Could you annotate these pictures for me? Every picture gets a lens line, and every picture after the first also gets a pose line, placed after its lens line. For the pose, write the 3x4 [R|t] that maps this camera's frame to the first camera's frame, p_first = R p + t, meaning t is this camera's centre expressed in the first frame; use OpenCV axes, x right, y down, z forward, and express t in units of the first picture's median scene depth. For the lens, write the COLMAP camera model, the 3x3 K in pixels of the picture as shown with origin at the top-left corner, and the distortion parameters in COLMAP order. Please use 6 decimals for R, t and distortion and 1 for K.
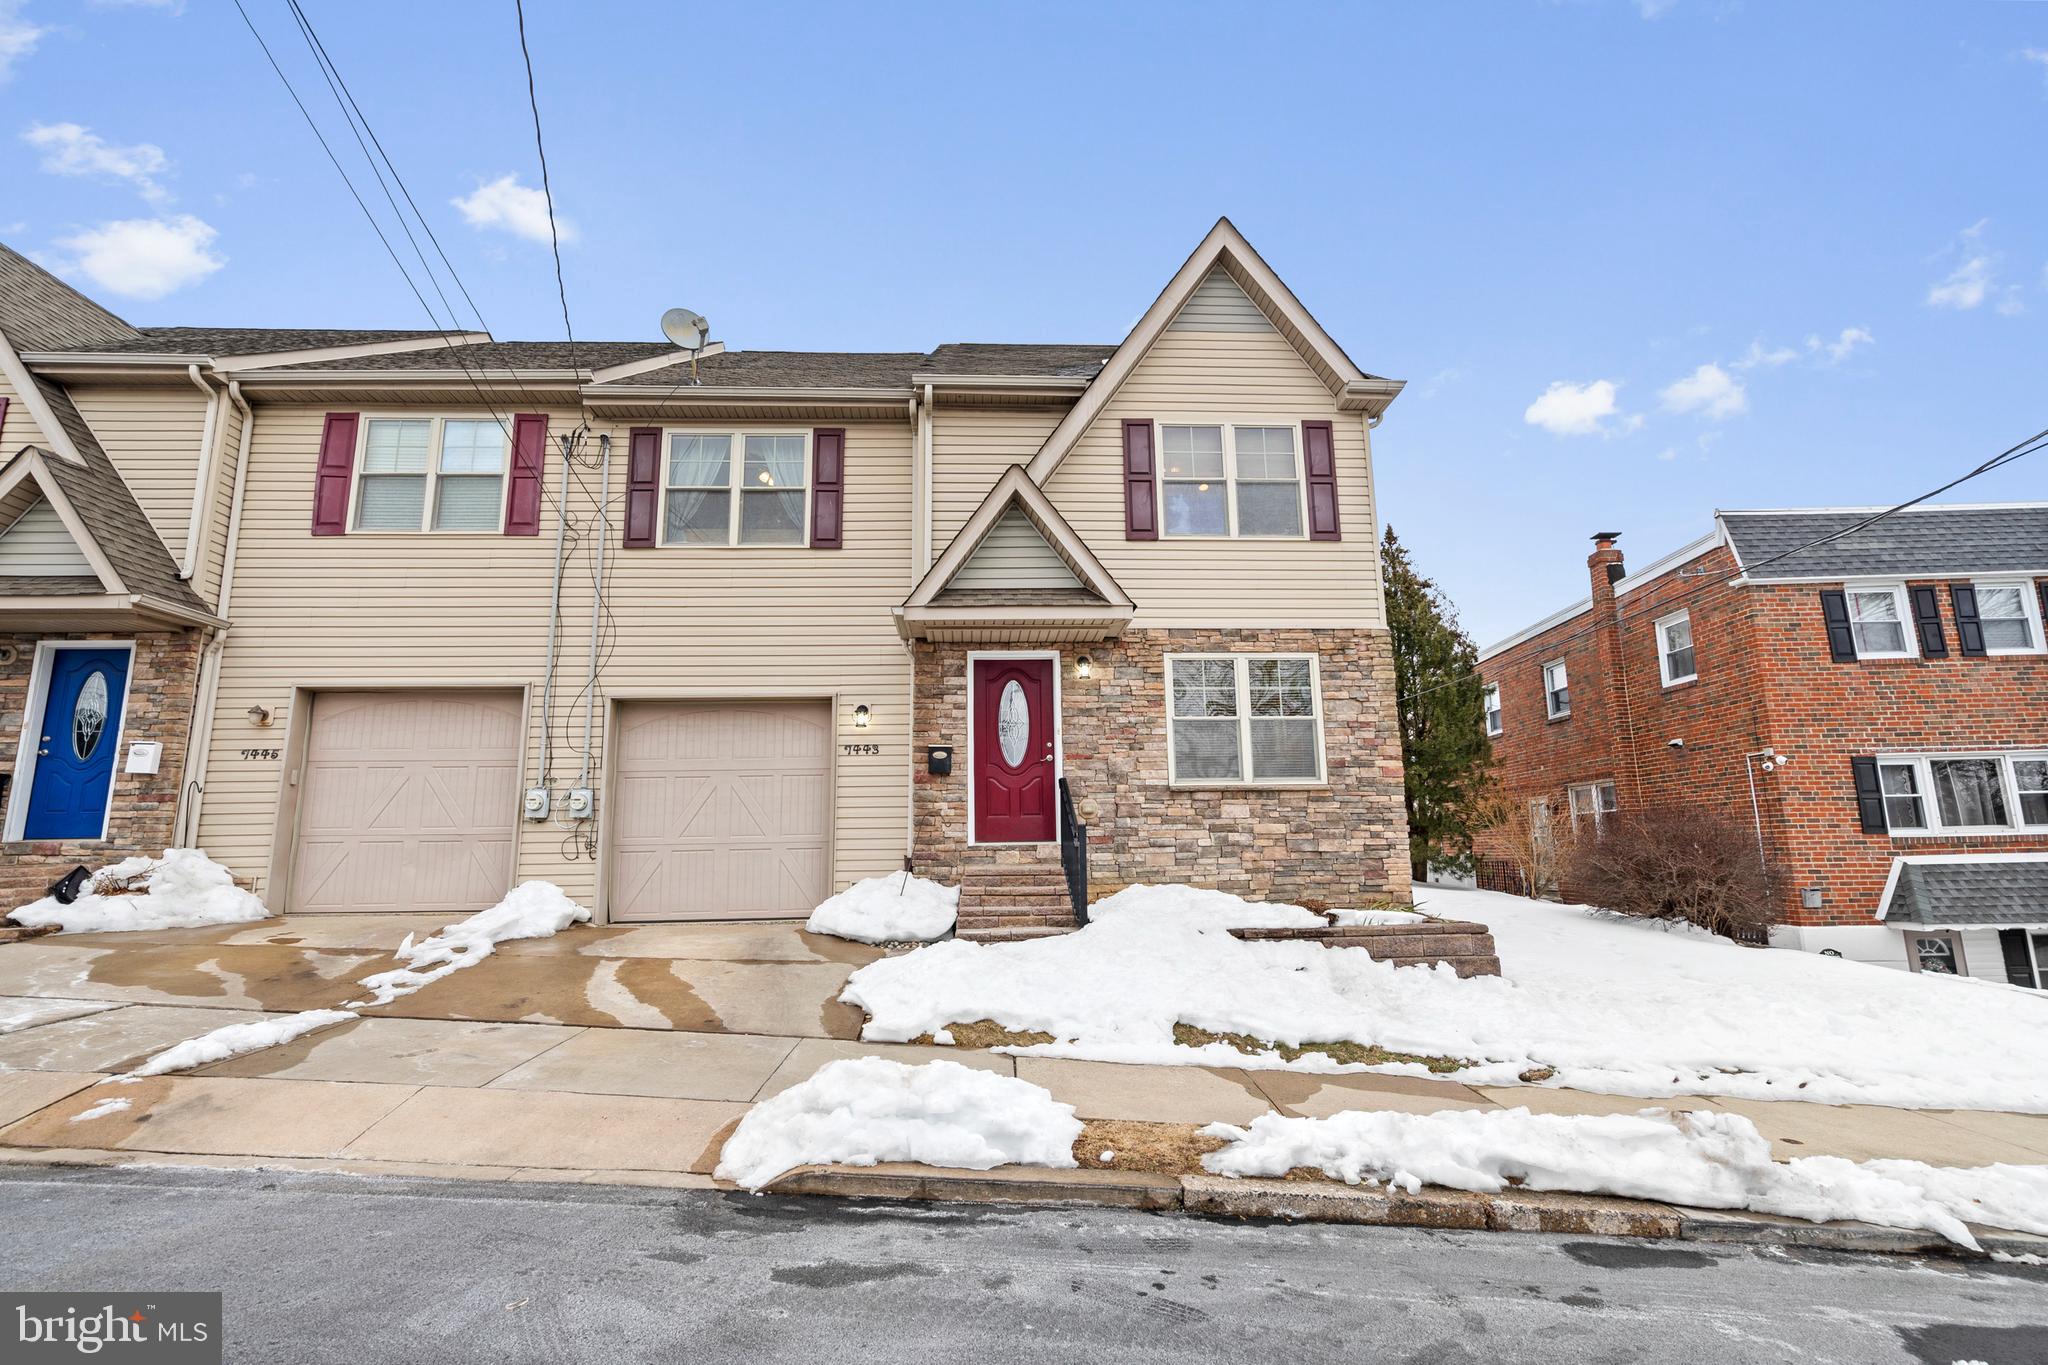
lens RADIAL K [[948.0, 0, 1040.7], [0, 948.0, 673.5], [0, 0, 1]] dist [-0.006655, 0.003818]
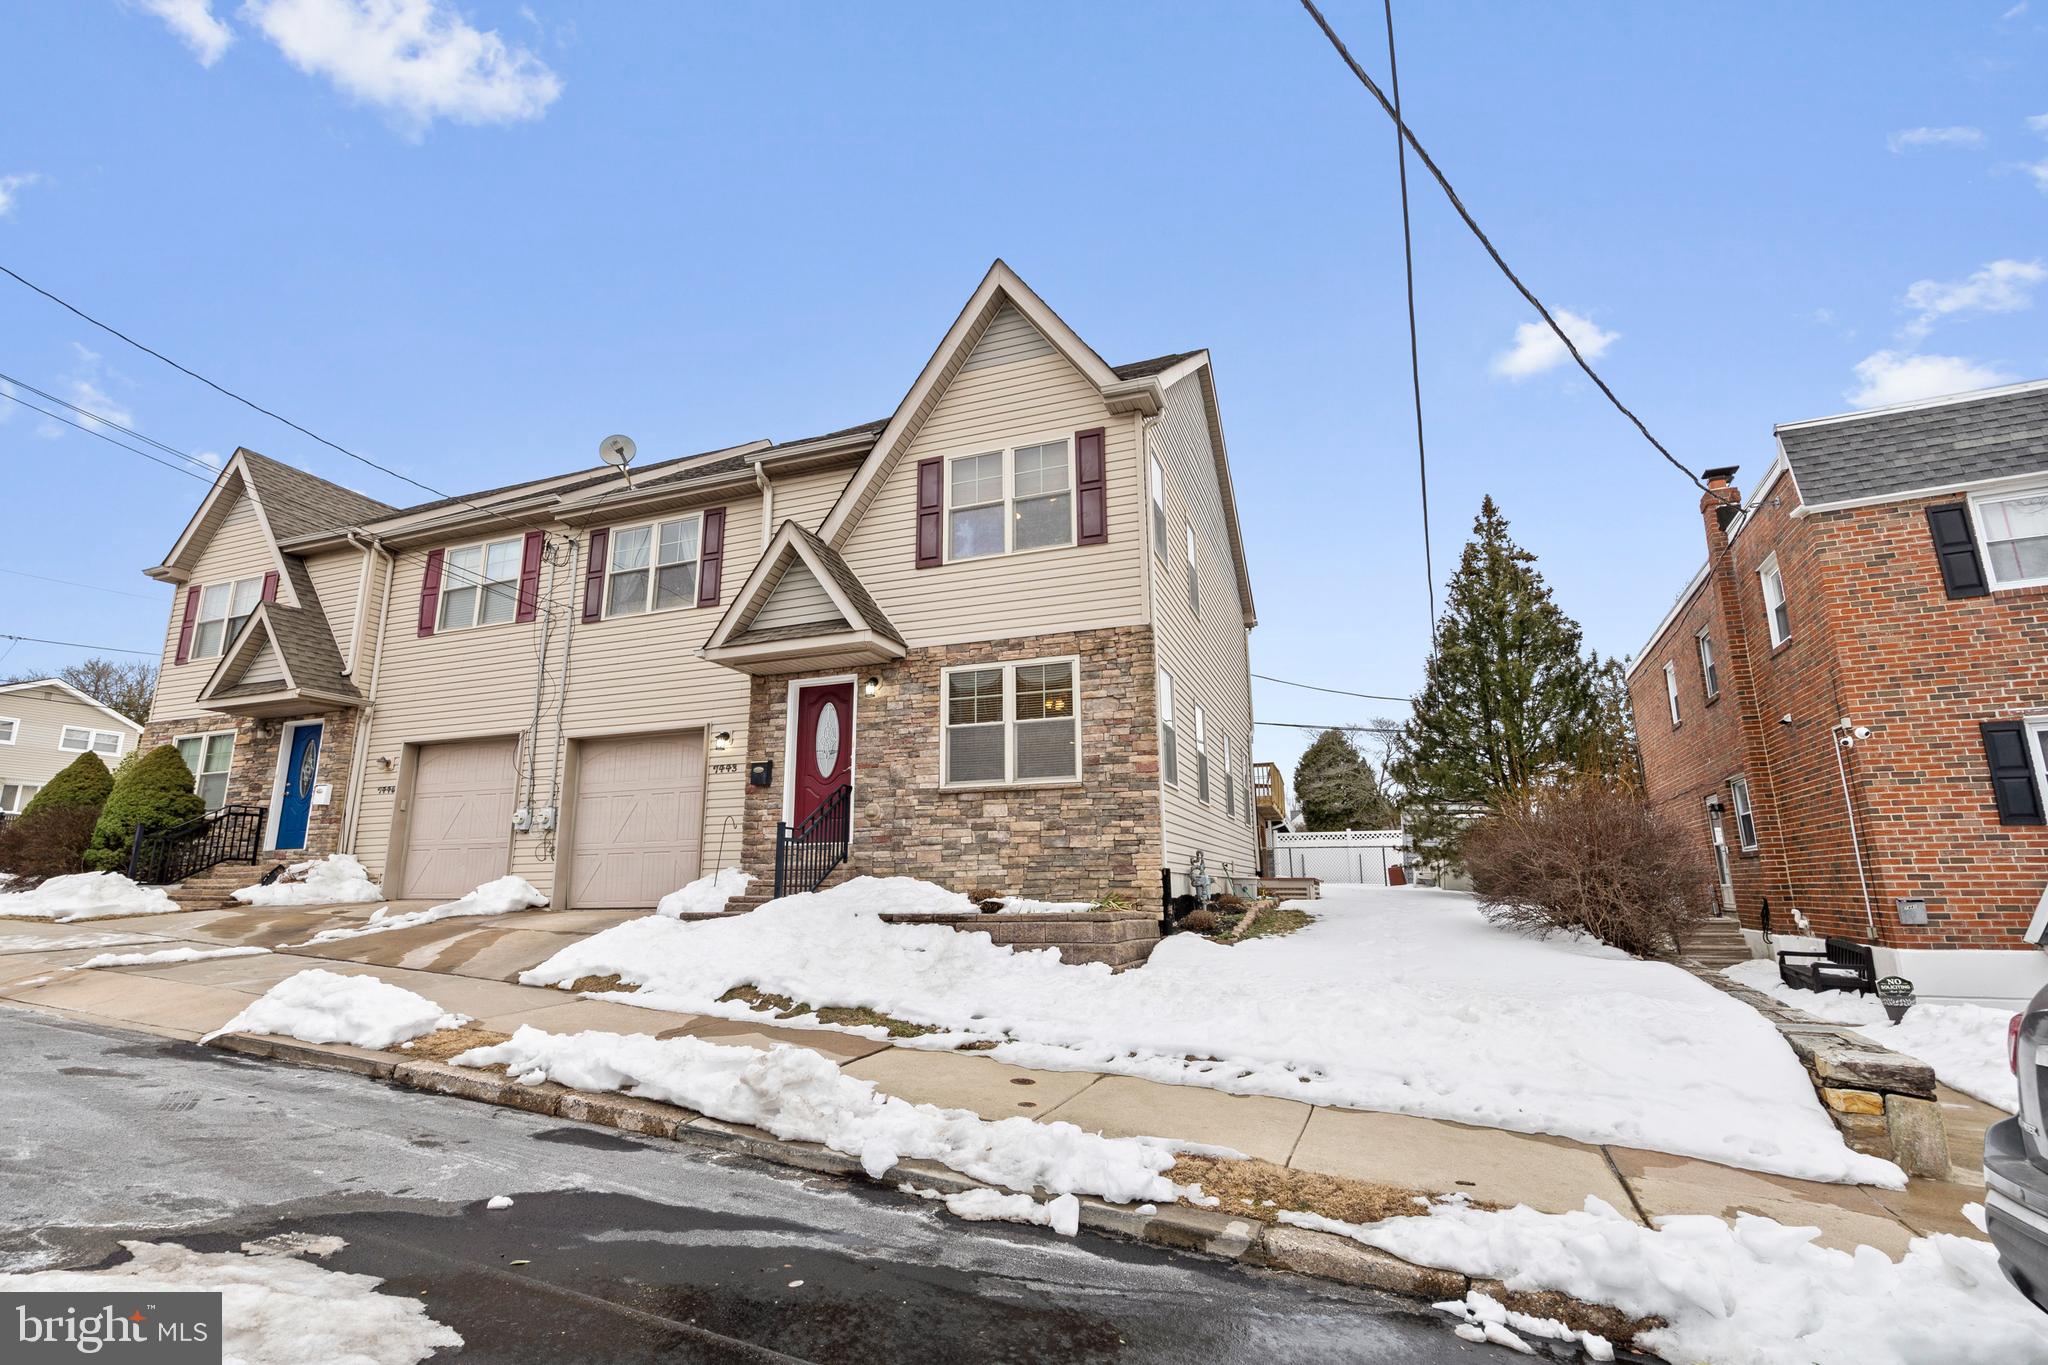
lens RADIAL K [[948.0, 0, 1033.9], [0, 948.0, 672.4], [0, 0, 1]] dist [-0.006655, 0.003818]
pose [[0.919182, -0.084231, -0.384720, 0.647960], [0.071362, 0.996312, -0.047634, 0.043507], [0.387314, 0.016330, 0.921803, 0.032302]]
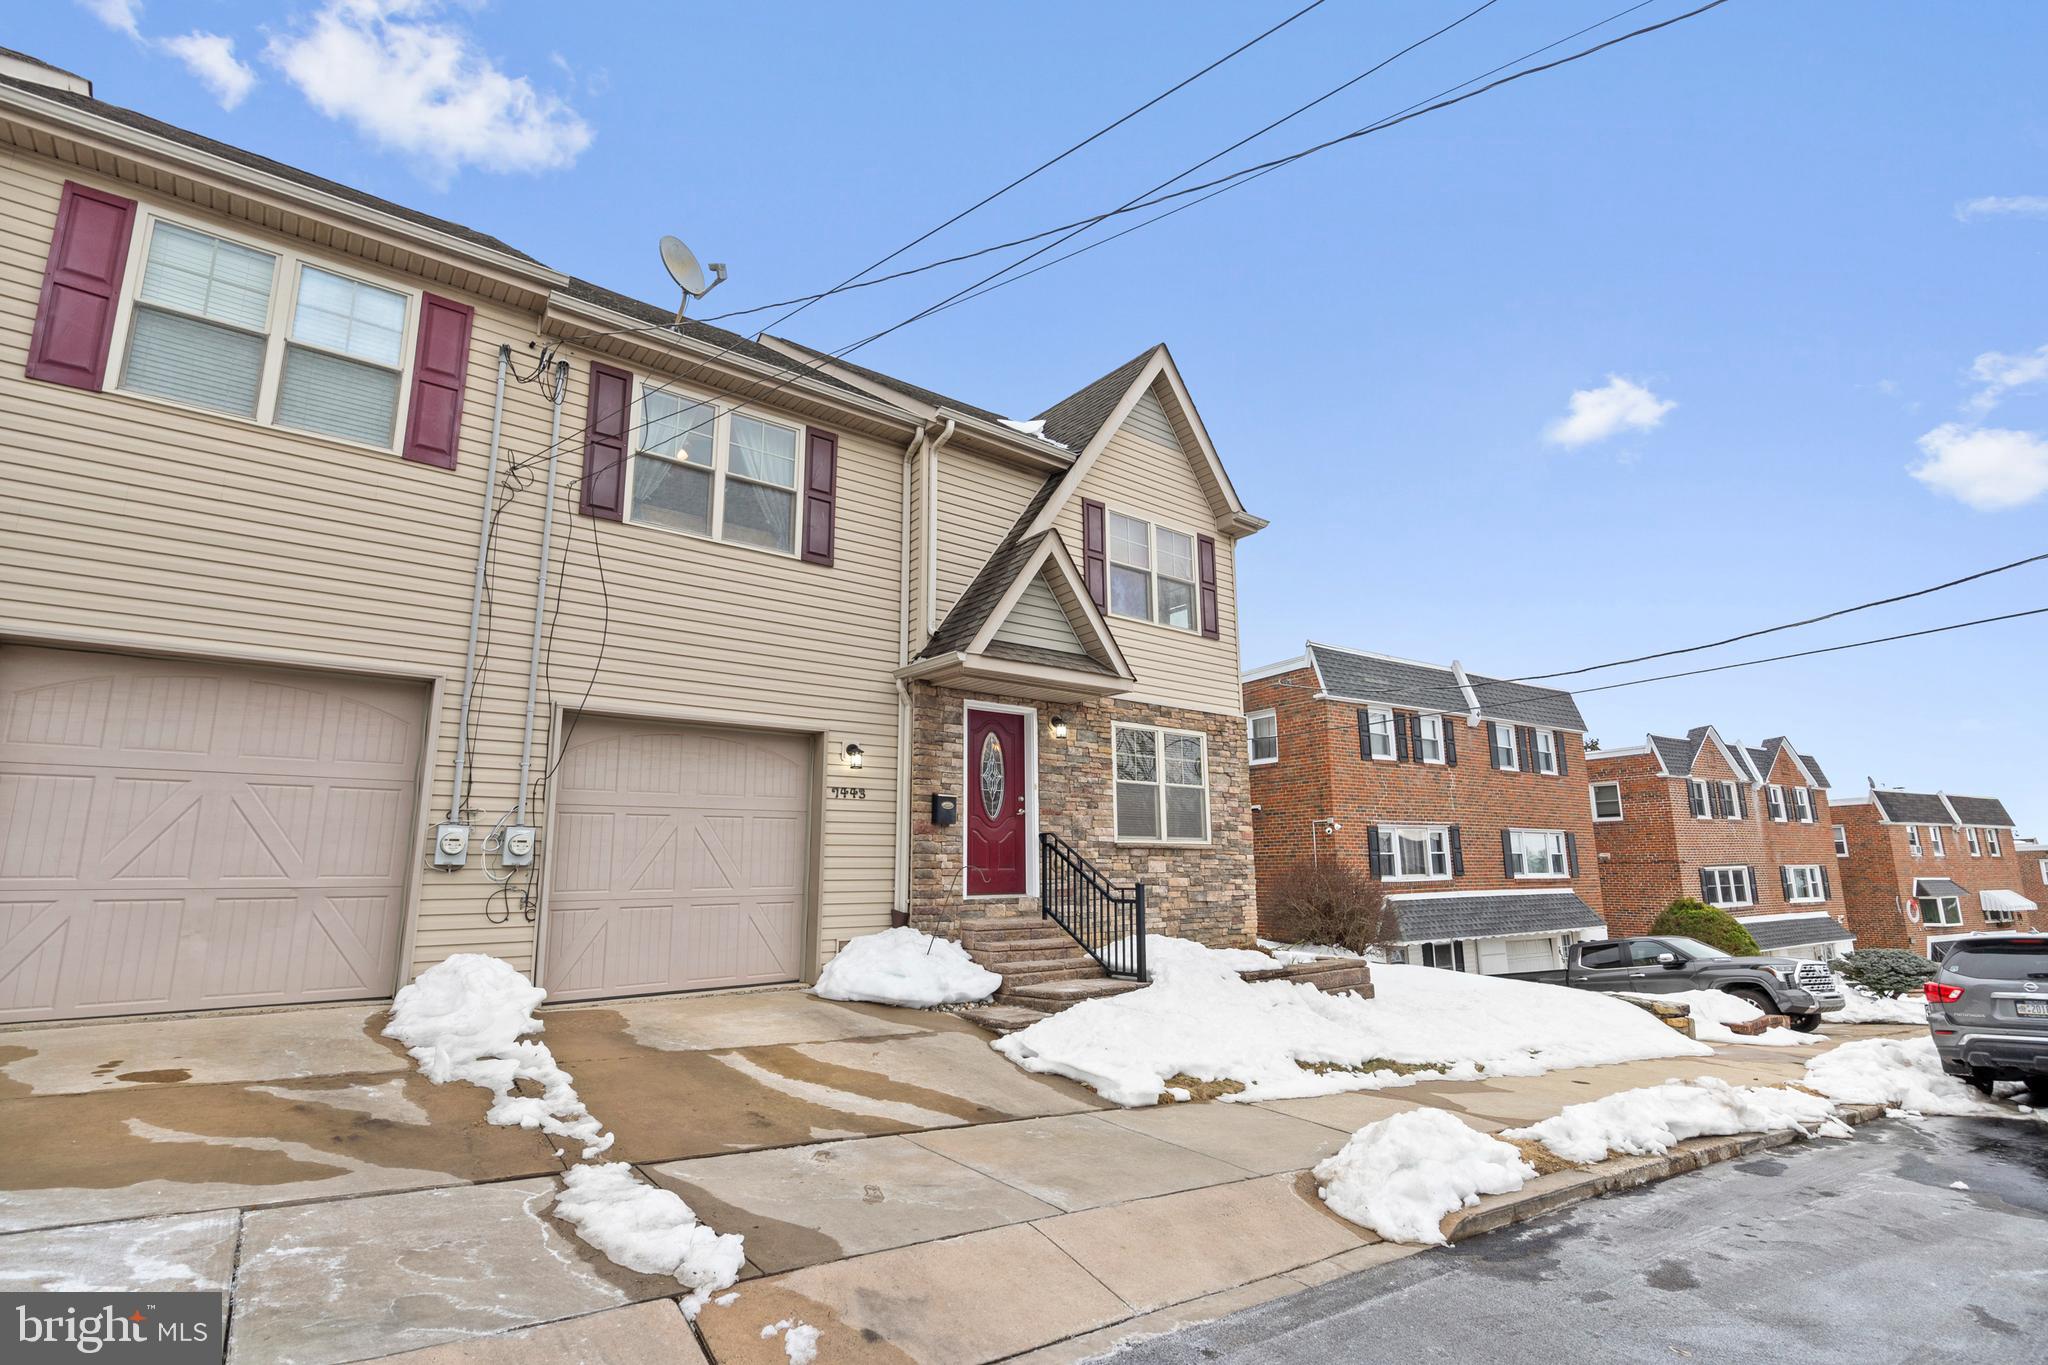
lens RADIAL K [[948.0, 0, 1040.8], [0, 948.0, 676.8], [0, 0, 1]] dist [-0.006655, 0.003818]
pose [[0.810274, 0.126497, 0.572237, -0.570807], [-0.116487, 0.991708, -0.054281, -0.002399], [-0.574358, -0.022676, 0.818290, 0.148749]]
